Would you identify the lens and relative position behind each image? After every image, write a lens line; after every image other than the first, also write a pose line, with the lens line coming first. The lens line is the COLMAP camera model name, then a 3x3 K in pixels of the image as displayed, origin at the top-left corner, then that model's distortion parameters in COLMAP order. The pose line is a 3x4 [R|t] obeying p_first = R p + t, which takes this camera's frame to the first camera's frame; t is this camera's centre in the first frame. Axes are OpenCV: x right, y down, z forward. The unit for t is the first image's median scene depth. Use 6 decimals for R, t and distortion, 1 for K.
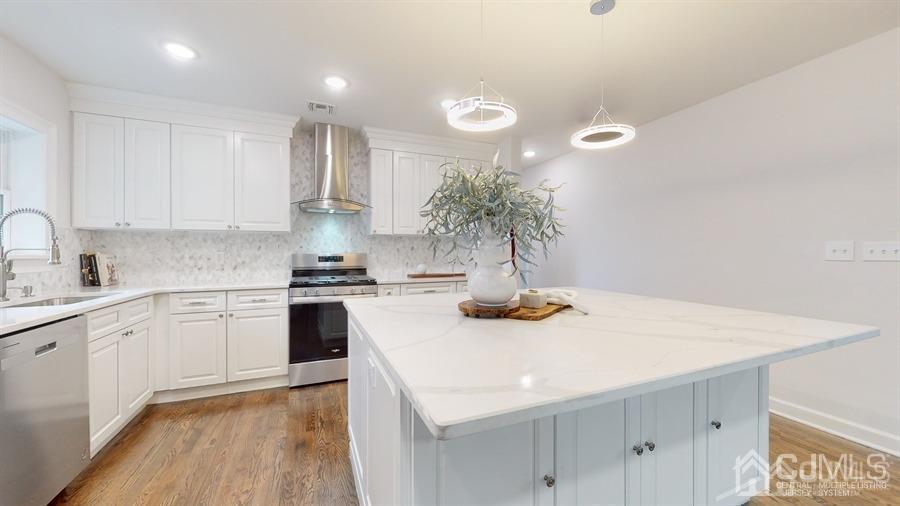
lens RADIAL K [[336.7, 0, 450.0], [0, 336.7, 253.0], [0, 0, 1]] dist [0.008391, -0.000102]
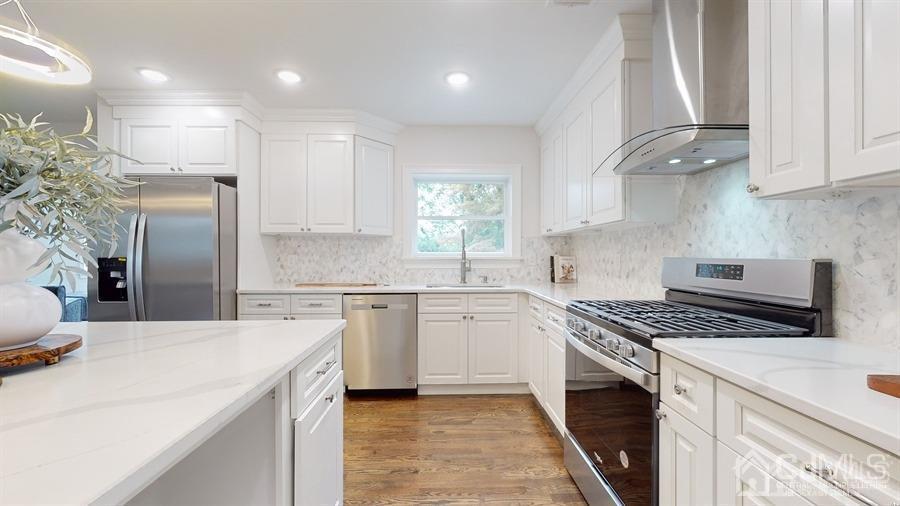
lens RADIAL K [[336.7, 0, 450.0], [0, 336.7, 253.0], [0, 0, 1]] dist [0.008391, -0.000102]
pose [[-0.362960, -0.001718, -0.931803, 0.190445], [0.000966, 0.999997, -0.002220, -0.004687], [0.931804, -0.001706, -0.362957, 0.957067]]
